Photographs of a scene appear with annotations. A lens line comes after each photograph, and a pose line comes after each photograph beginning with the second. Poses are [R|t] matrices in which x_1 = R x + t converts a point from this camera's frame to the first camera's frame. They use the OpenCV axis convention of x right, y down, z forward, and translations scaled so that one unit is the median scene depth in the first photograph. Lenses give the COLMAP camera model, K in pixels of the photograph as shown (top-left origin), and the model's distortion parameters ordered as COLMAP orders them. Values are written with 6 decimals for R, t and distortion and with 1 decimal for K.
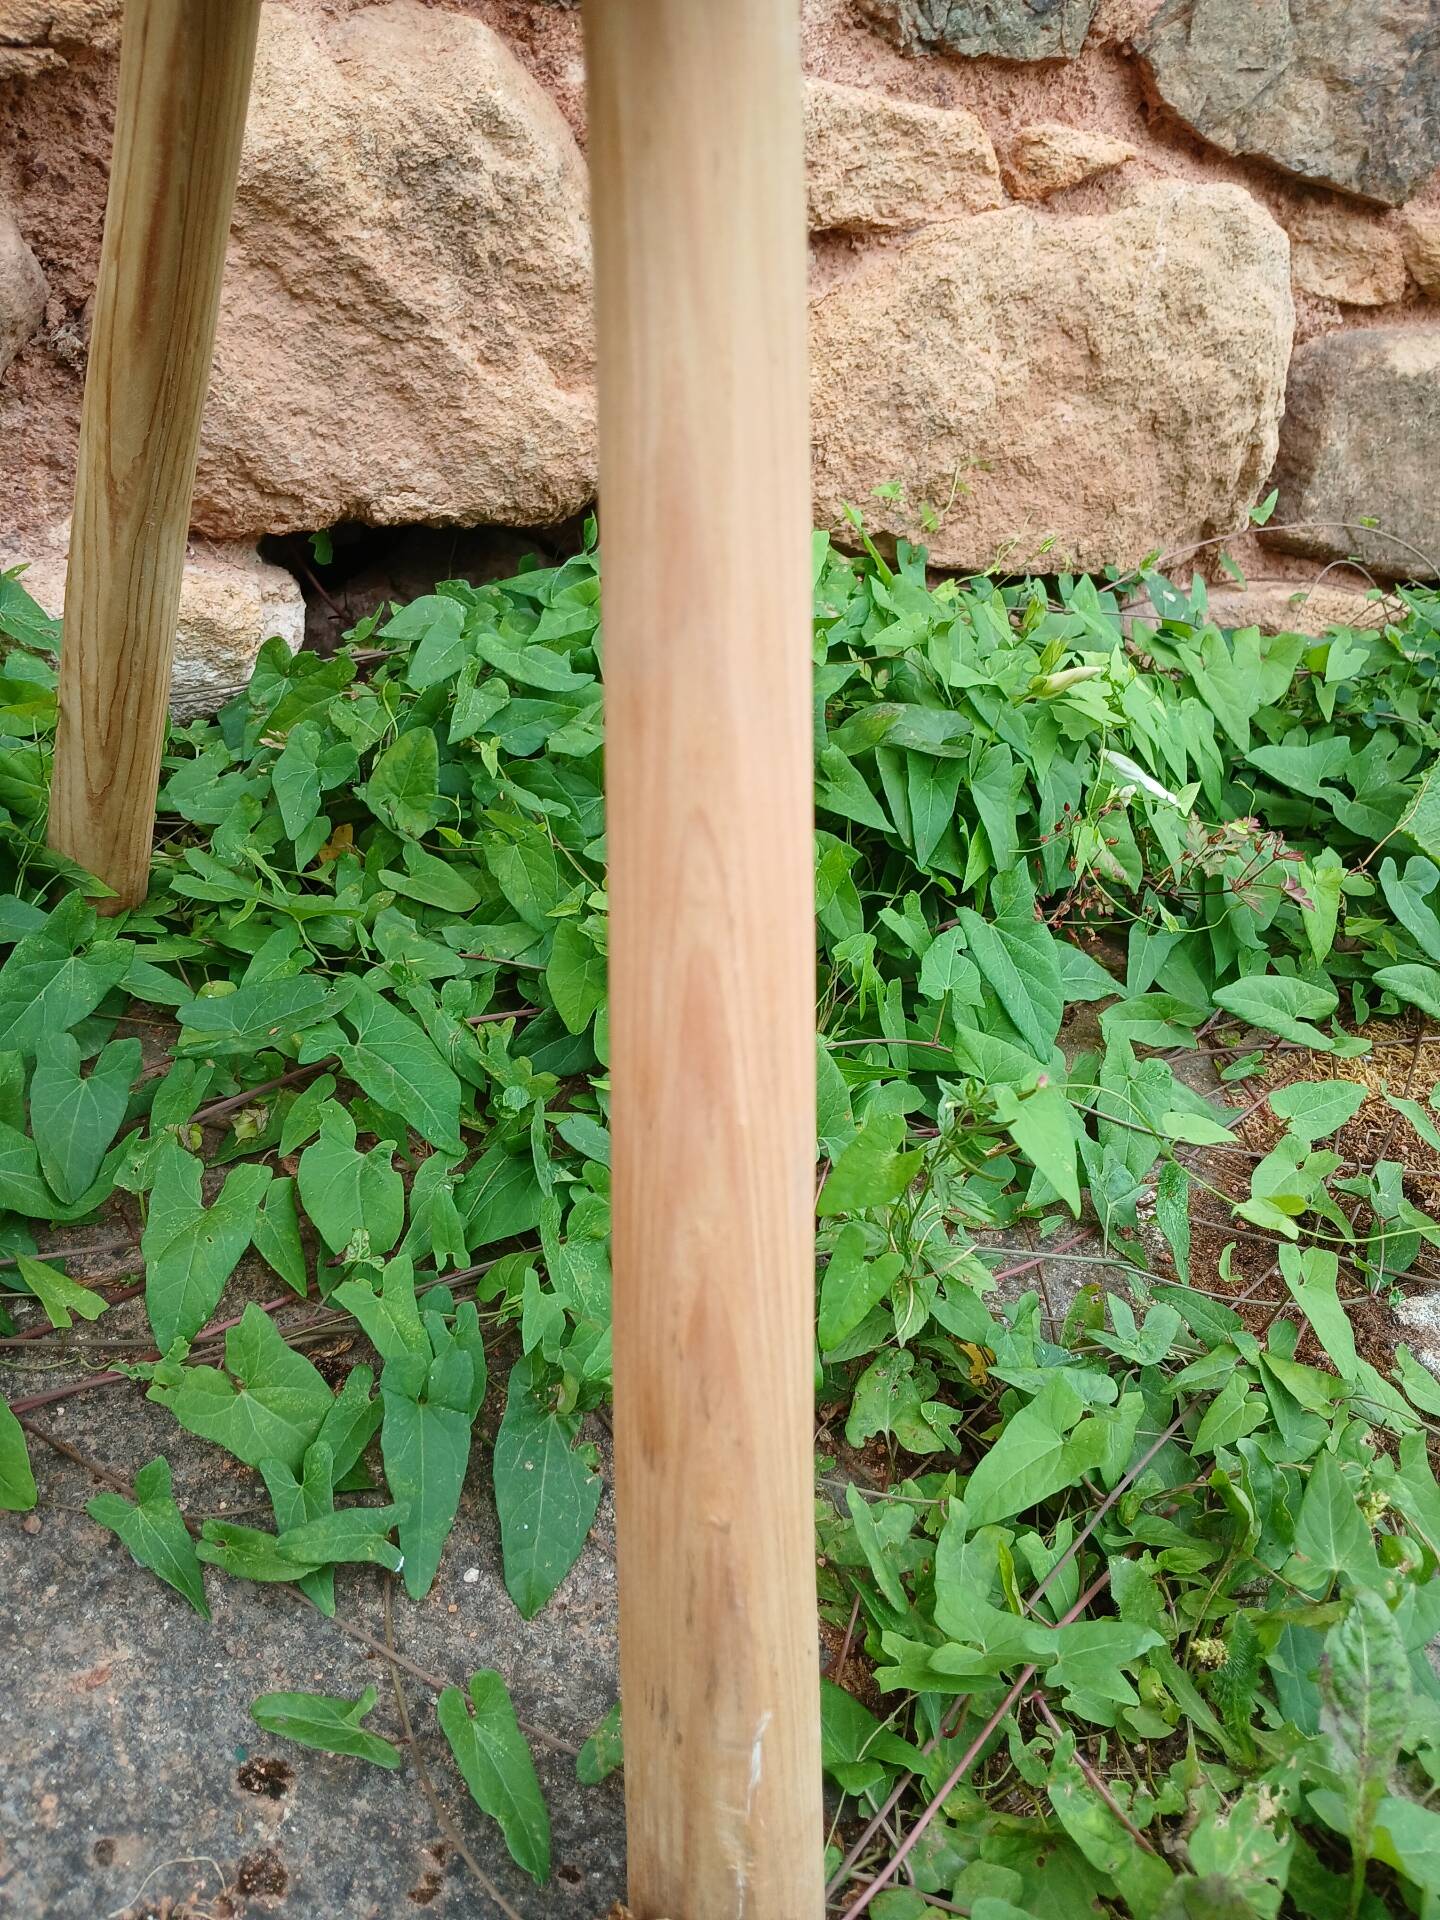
lens RADIAL K [[1505.6, 0, 716.8], [0, 1505.6, 954.2], [0, 0, 1]] dist [0.015717, -0.081371]
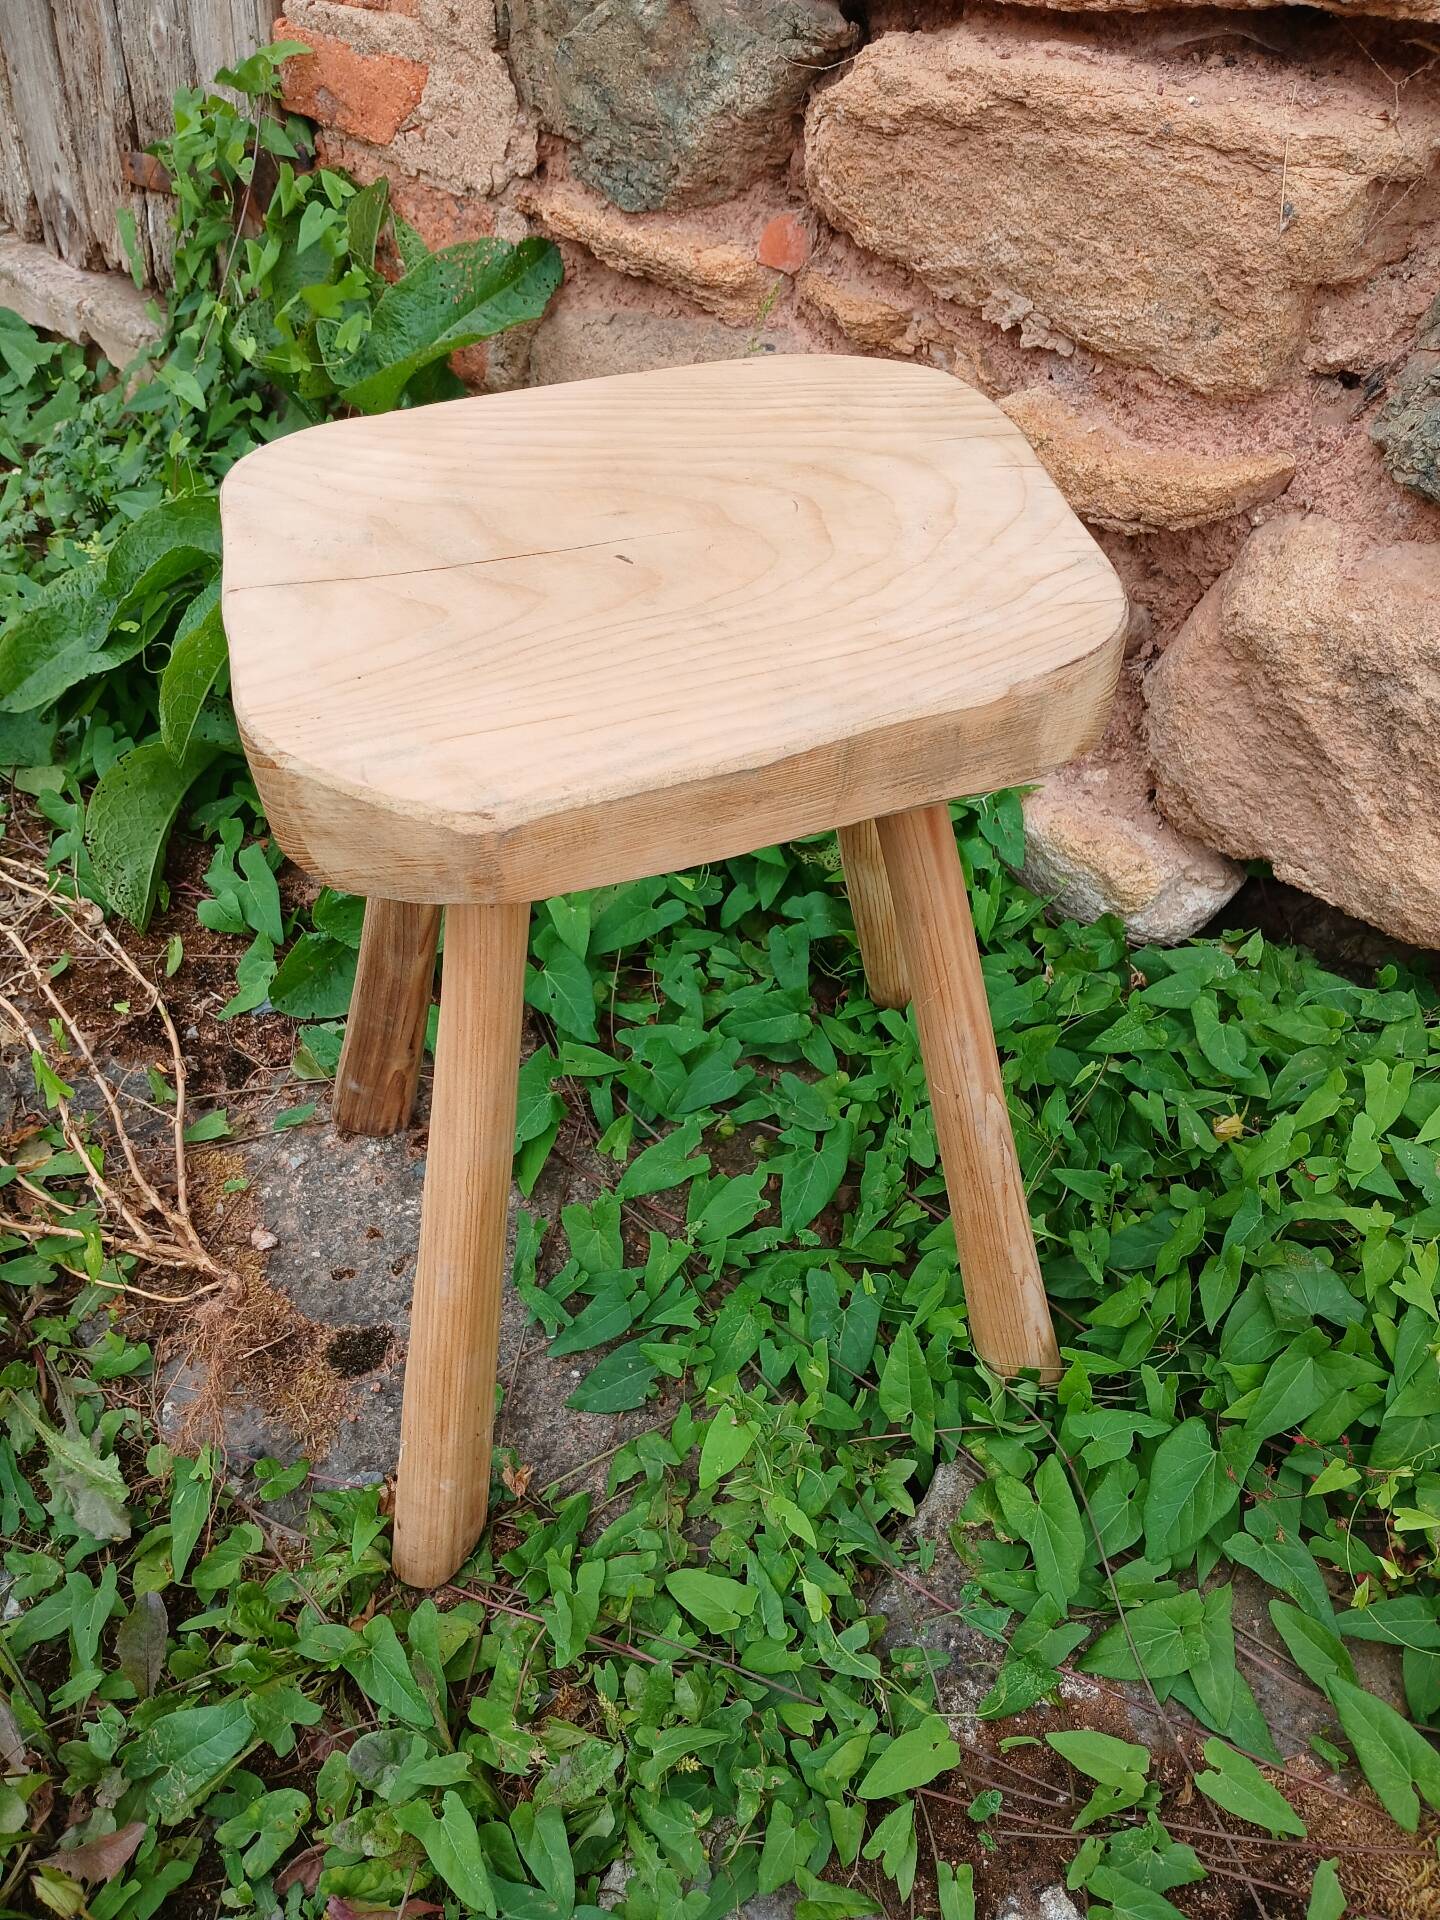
lens RADIAL K [[1505.6, 0, 716.8], [0, 1505.6, 954.2], [0, 0, 1]] dist [0.015717, -0.081371]
pose [[0.314641, 0.564638, -0.763010, 0.690918], [-0.470905, 0.790795, 0.391013, -0.563943], [0.824166, 0.236277, 0.514708, -0.015433]]
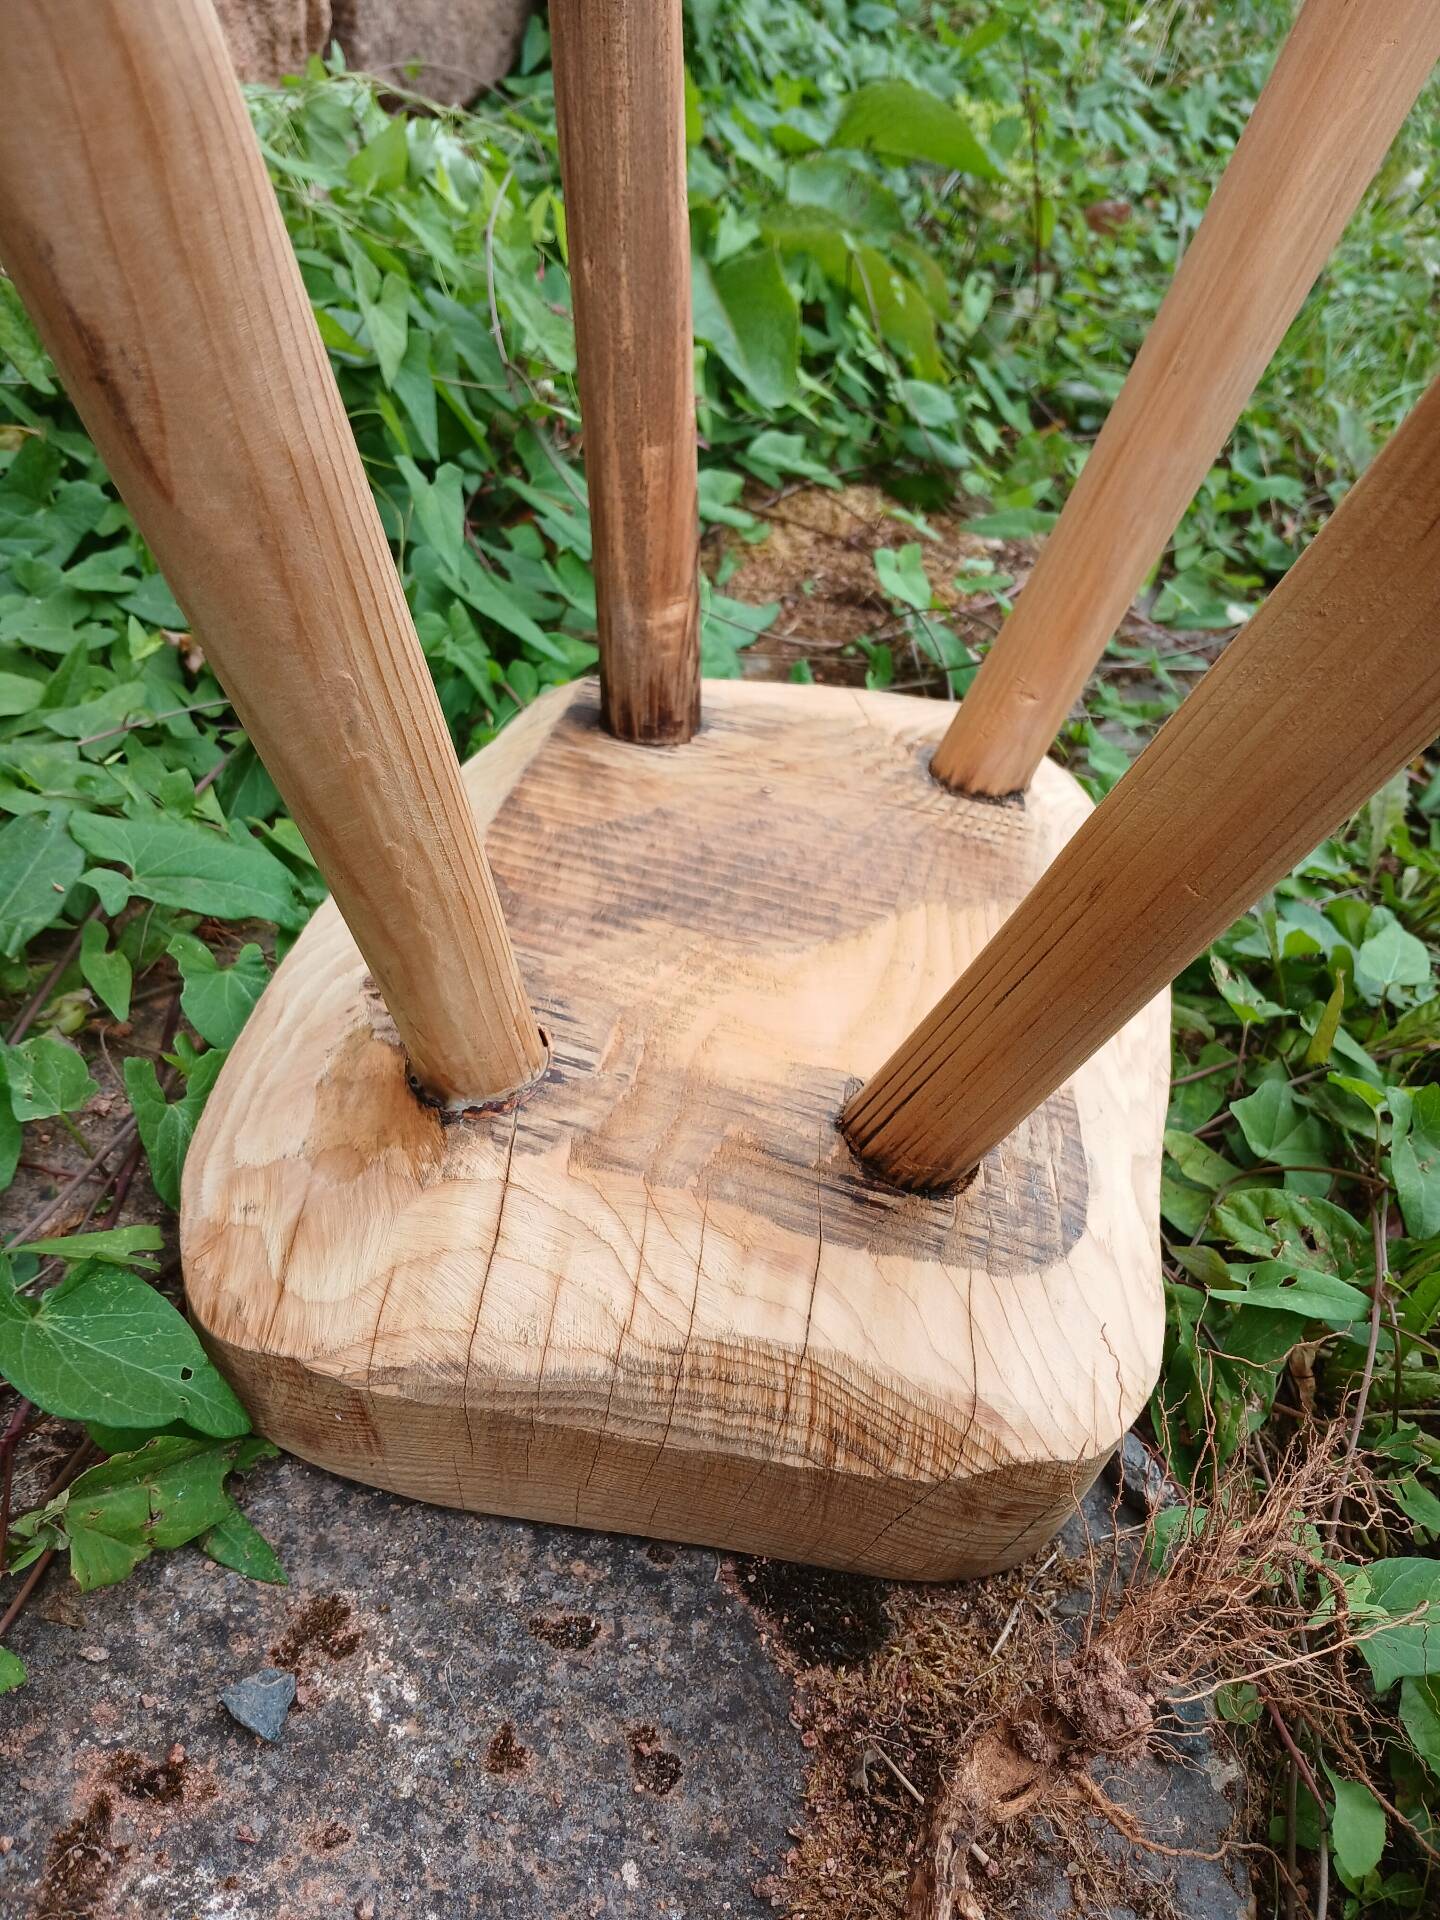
lens RADIAL K [[1498.5, 0, 726.8], [0, 1498.5, 963.5], [0, 0, 1]] dist [0.120811, -0.288992]
pose [[0.705467, -0.491692, 0.510446, -0.356319], [0.362781, 0.869227, 0.335907, -0.039506], [-0.608857, -0.051791, 0.791588, 0.087278]]
